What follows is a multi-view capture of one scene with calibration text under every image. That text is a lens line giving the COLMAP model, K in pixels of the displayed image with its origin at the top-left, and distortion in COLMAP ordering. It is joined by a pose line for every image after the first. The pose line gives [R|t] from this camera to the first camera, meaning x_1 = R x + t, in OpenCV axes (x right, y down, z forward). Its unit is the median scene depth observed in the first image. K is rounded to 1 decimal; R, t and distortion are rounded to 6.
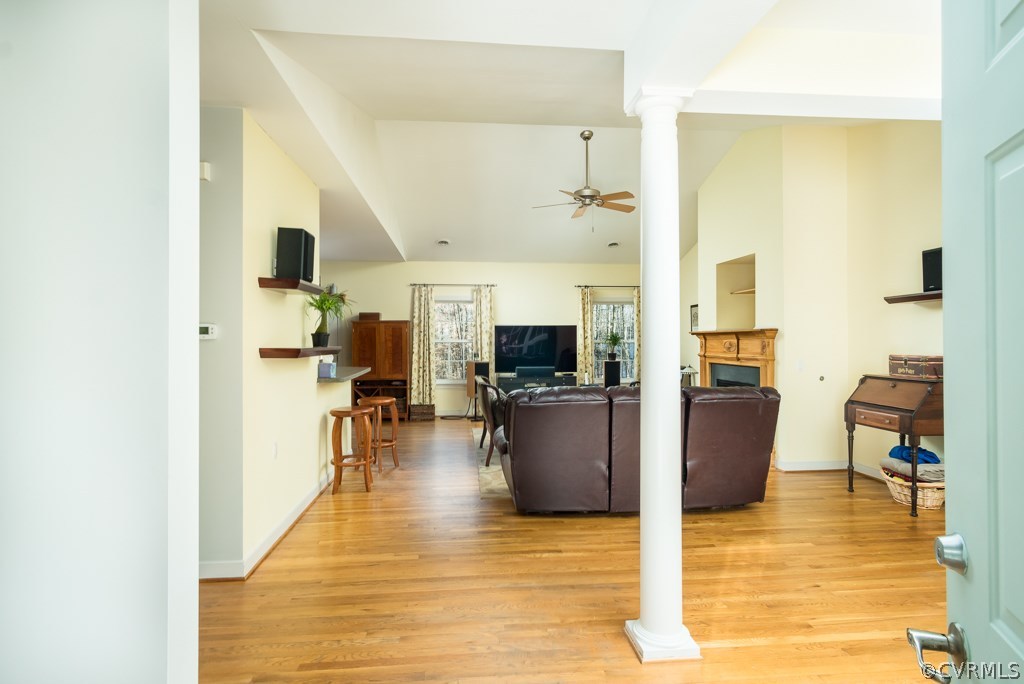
lens RADIAL K [[539.5, 0, 511.5], [0, 539.5, 341.4], [0, 0, 1]] dist [0.004738, -0.000250]
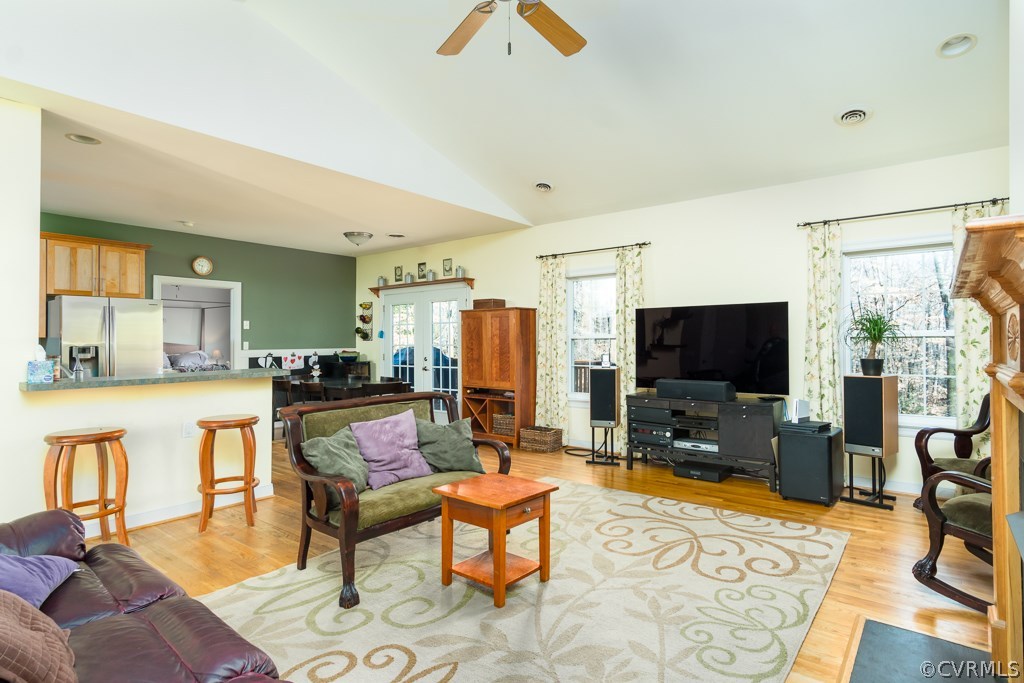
lens RADIAL K [[539.5, 0, 510.9], [0, 539.5, 336.6], [0, 0, 1]] dist [0.004738, -0.000250]
pose [[0.720764, -0.010014, -0.693108, 0.286027], [0.003025, 0.999932, -0.011301, 0.007250], [0.693174, 0.006049, 0.720745, 0.464983]]
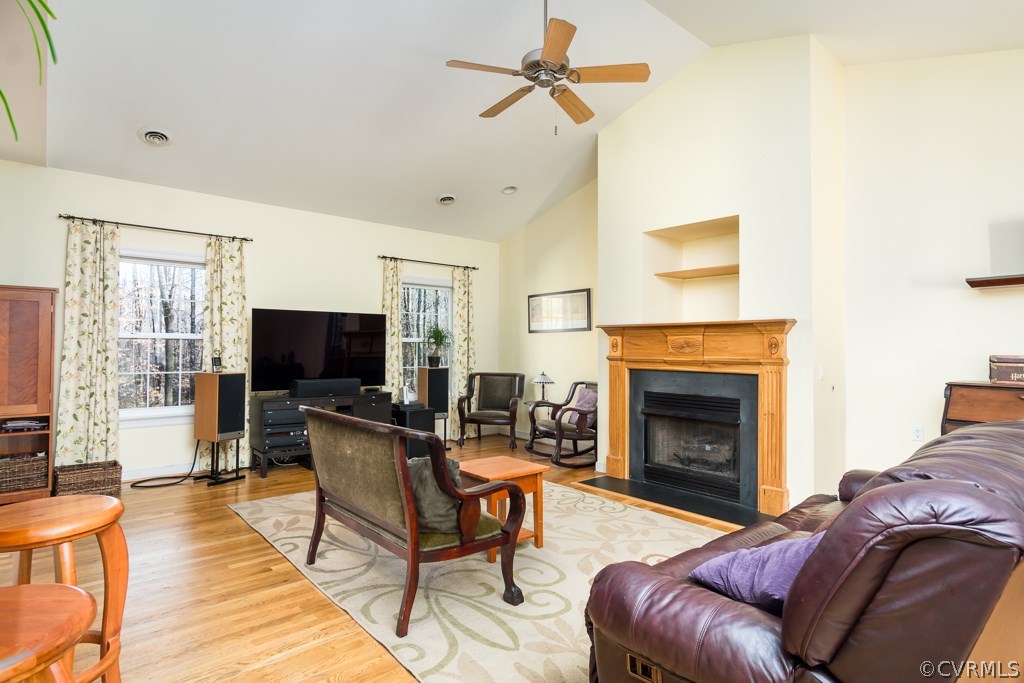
lens RADIAL K [[539.5, 0, 508.2], [0, 539.5, 337.0], [0, 0, 1]] dist [0.004738, -0.000250]
pose [[0.819001, 0.016006, 0.573569, -0.135349], [-0.006614, 0.999808, -0.018457, 0.008751], [-0.573754, 0.011323, 0.818949, 0.377494]]
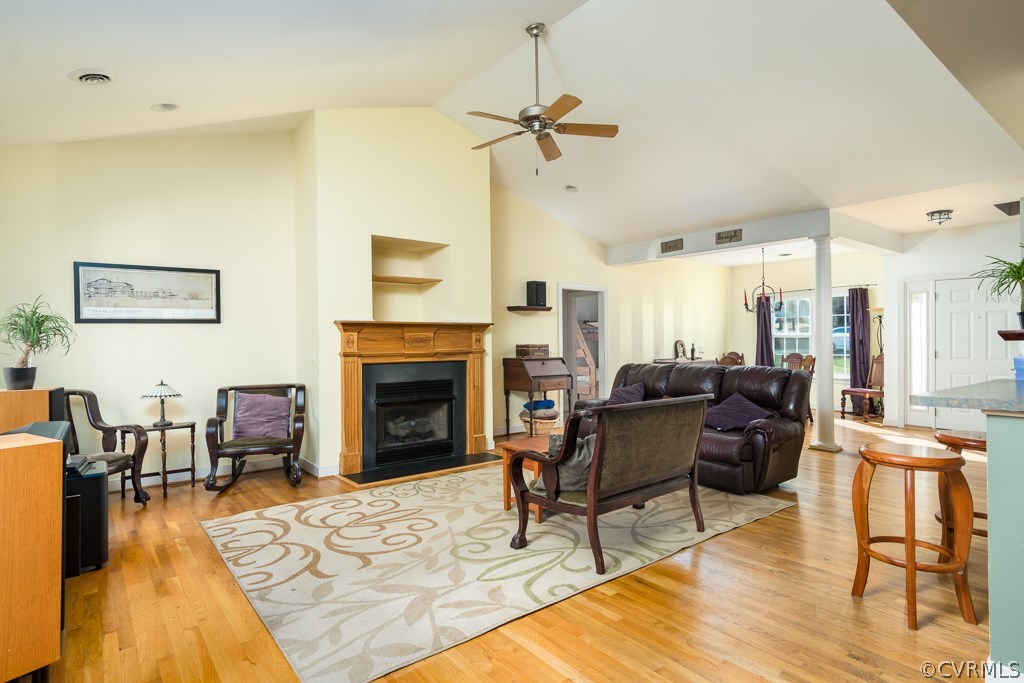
lens RADIAL K [[539.5, 0, 509.3], [0, 539.5, 339.9], [0, 0, 1]] dist [0.004738, -0.000250]
pose [[-0.539511, 0.005302, 0.841962, -0.278624], [0.006351, 0.999977, -0.002227, 0.007337], [-0.841955, 0.004146, -0.539532, 0.930046]]
